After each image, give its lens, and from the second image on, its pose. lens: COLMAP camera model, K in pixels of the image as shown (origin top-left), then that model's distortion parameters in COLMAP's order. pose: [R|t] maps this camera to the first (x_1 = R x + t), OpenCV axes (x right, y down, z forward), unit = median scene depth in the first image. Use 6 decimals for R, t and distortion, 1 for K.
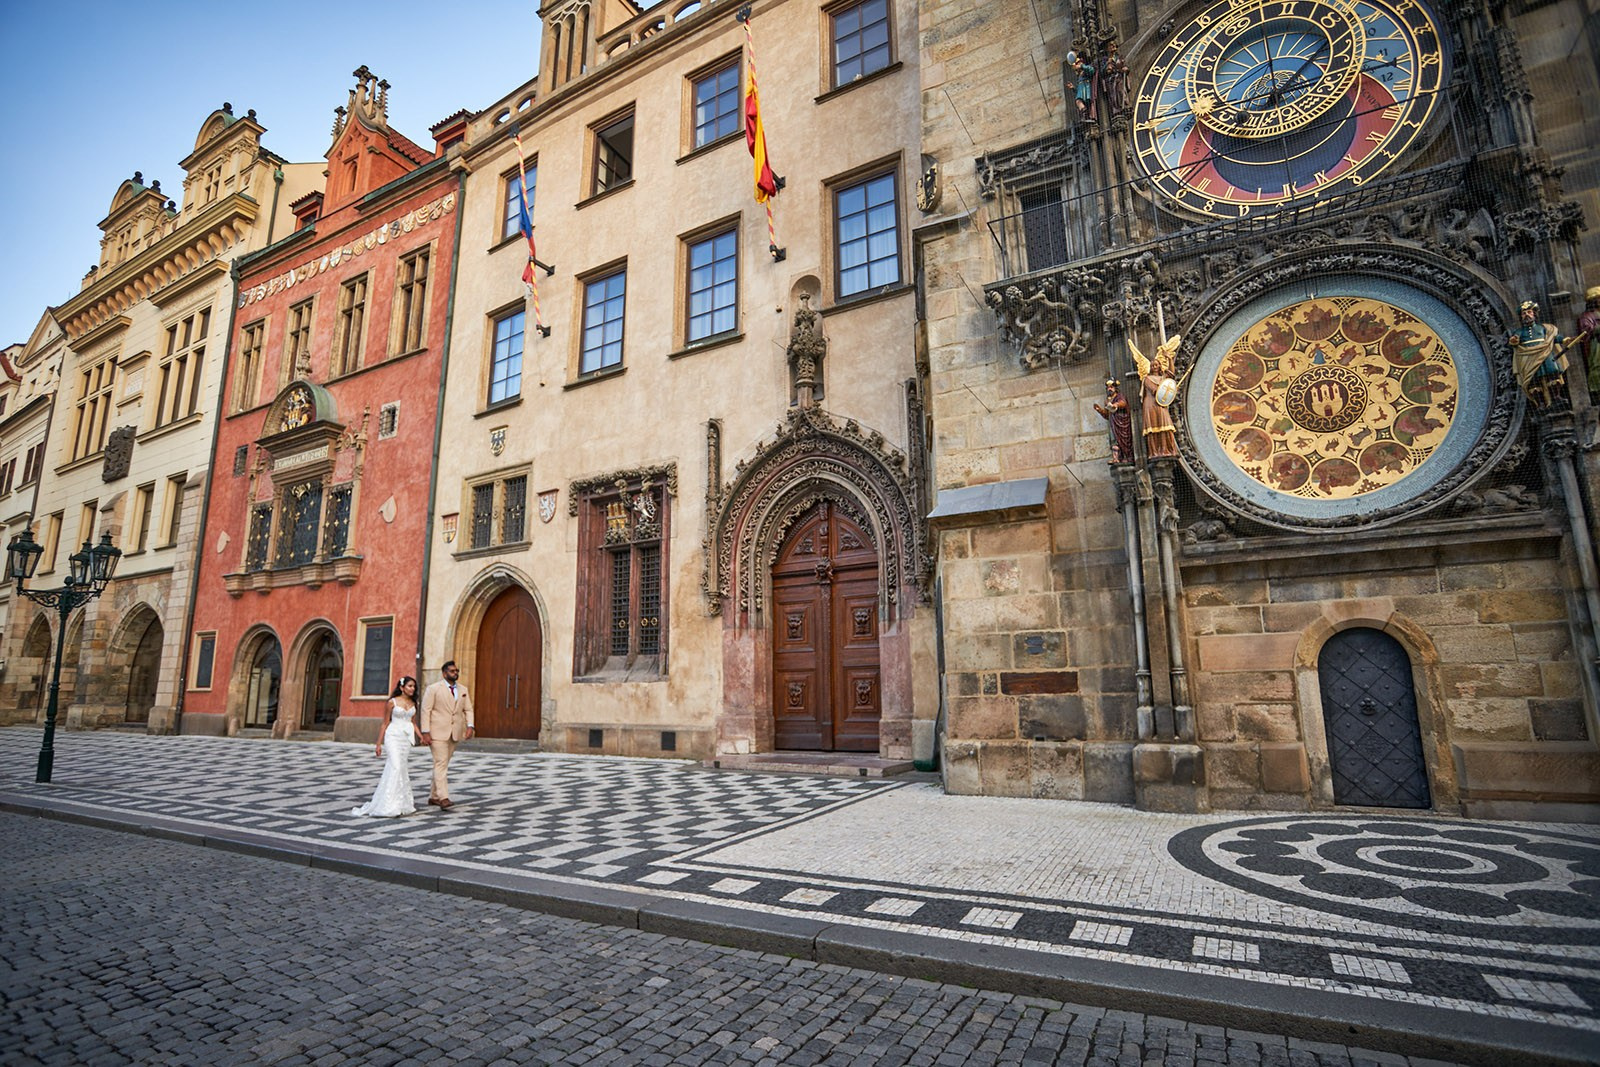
lens RADIAL K [[783.1, 0, 800.0], [0, 783.1, 559.8], [0, 0, 1]] dist [0.000673, 0.000893]
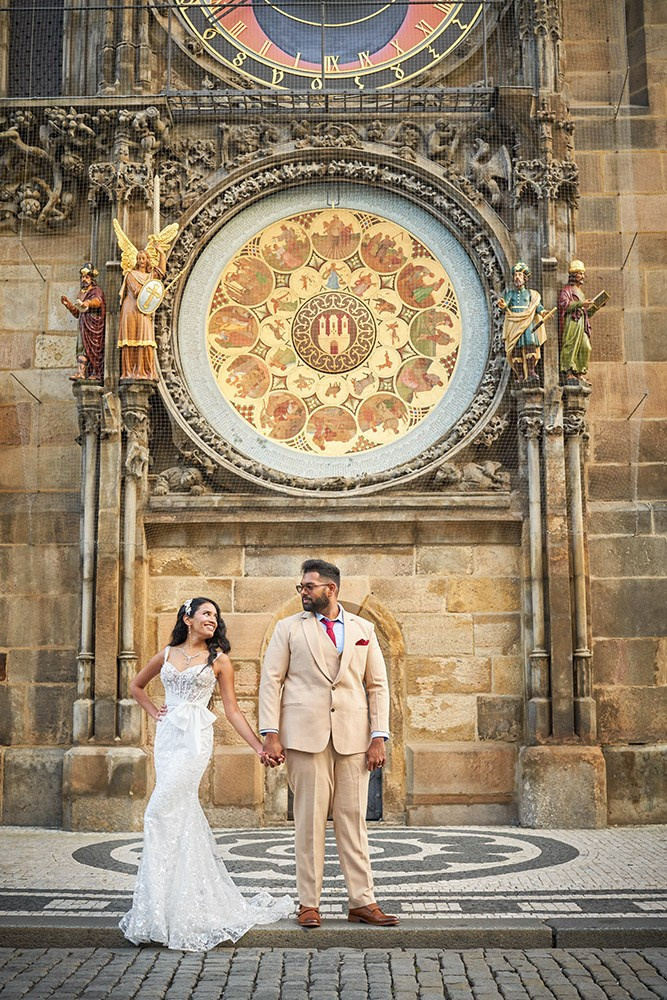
lens RADIAL K [[1451.3, 0, 333.5], [0, 1451.3, 500.0], [0, 0, 1]] dist [-0.139070, 0.113091]
pose [[0.874310, 0.085719, 0.477738, -0.038354], [-0.088370, 0.995943, -0.016972, -0.005614], [-0.477255, -0.027379, 0.878338, -0.346097]]
